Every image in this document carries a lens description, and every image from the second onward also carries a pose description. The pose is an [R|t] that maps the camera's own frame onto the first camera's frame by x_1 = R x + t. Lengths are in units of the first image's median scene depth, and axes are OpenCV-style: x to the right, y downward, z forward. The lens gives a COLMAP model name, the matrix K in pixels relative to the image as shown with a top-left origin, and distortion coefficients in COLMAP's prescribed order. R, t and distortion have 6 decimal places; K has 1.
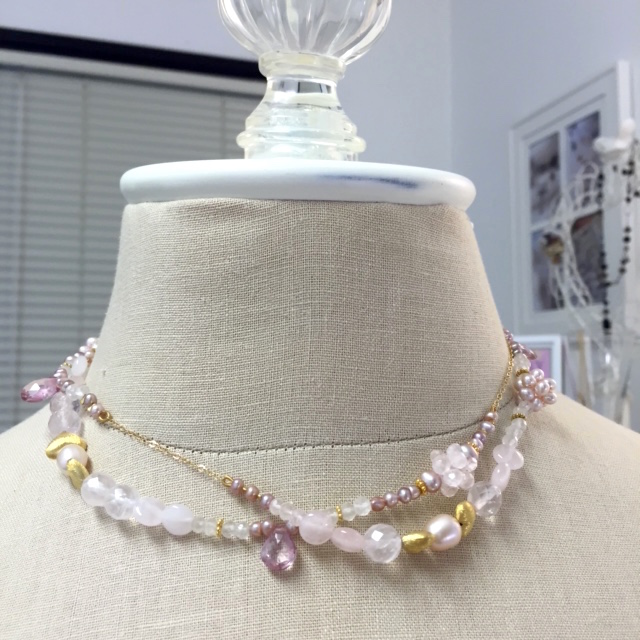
lens RADIAL K [[701.4, 0, 319.7], [0, 701.4, 321.4], [0, 0, 1]] dist [0.036706, 0.000000]
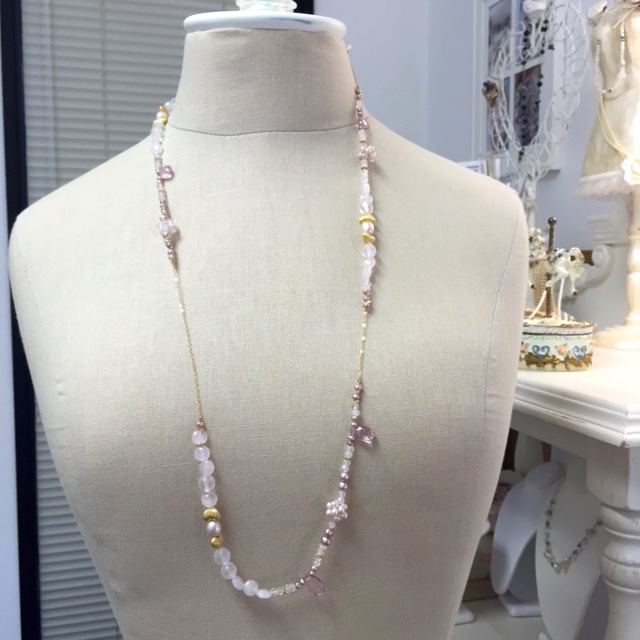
lens RADIAL K [[701.4, 0, 323.6], [0, 701.4, 319.4], [0, 0, 1]] dist [0.036706, 0.000000]
pose [[0.999997, 0.000855, -0.002240, 0.166567], [-0.000464, 0.985609, 0.169042, 0.355497], [0.002352, -0.169041, 0.985606, -1.385597]]
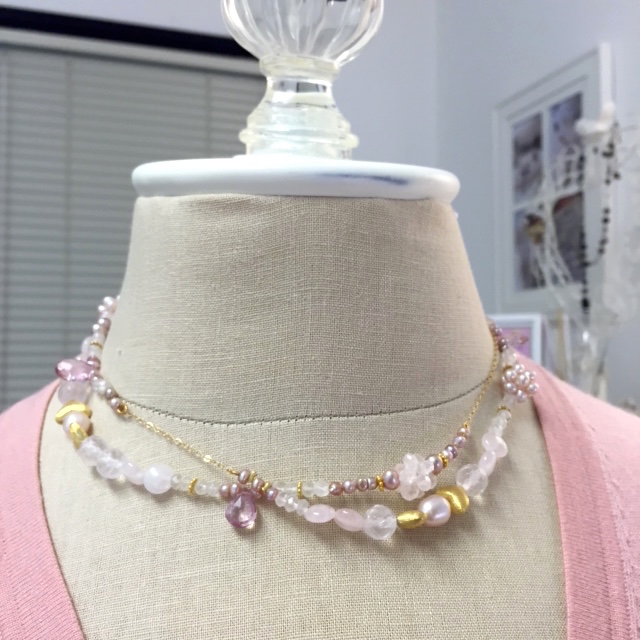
lens RADIAL K [[701.4, 0, 314.2], [0, 701.4, 323.5], [0, 0, 1]] dist [0.036706, 0.000000]
pose [[0.999871, -0.000856, 0.016023, -0.021880], [0.000300, 0.999399, 0.034670, -0.009308], [-0.016043, -0.034661, 0.999270, -0.093844]]
